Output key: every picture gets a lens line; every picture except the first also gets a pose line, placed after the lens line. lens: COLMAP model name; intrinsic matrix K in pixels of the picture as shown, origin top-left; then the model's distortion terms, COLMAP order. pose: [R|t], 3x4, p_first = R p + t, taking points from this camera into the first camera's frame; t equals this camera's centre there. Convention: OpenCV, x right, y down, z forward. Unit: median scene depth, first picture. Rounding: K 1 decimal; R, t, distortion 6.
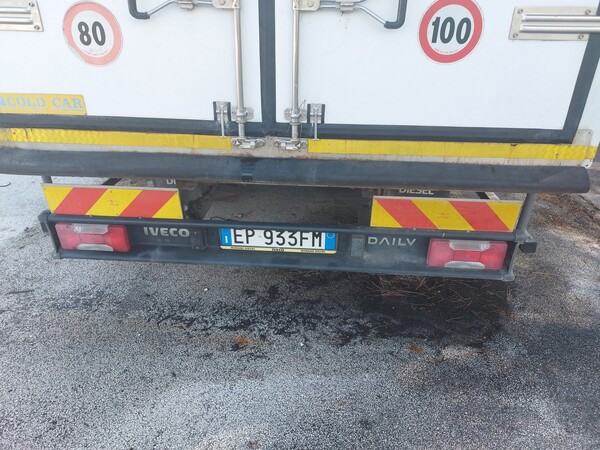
lens RADIAL K [[428.0, 0, 299.3], [0, 428.0, 228.0], [0, 0, 1]] dist [0.087772, -0.080941]
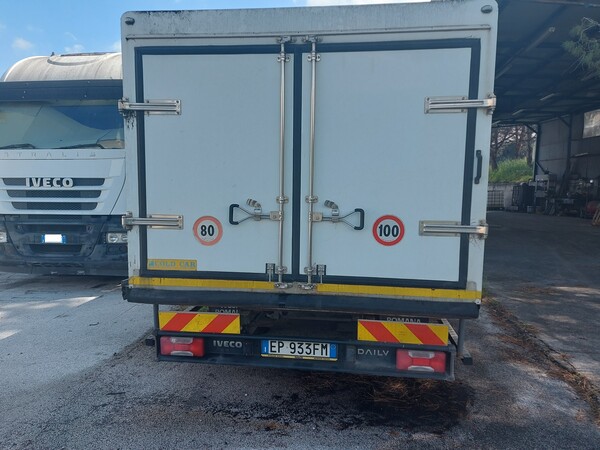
lens RADIAL K [[428.0, 0, 298.7], [0, 428.0, 226.0], [0, 0, 1]] dist [0.087772, -0.080941]
pose [[0.998237, 0.004582, -0.059178, 0.039365], [-0.025751, 0.931732, -0.362233, 0.175347], [0.053478, 0.363119, 0.930207, -0.604307]]
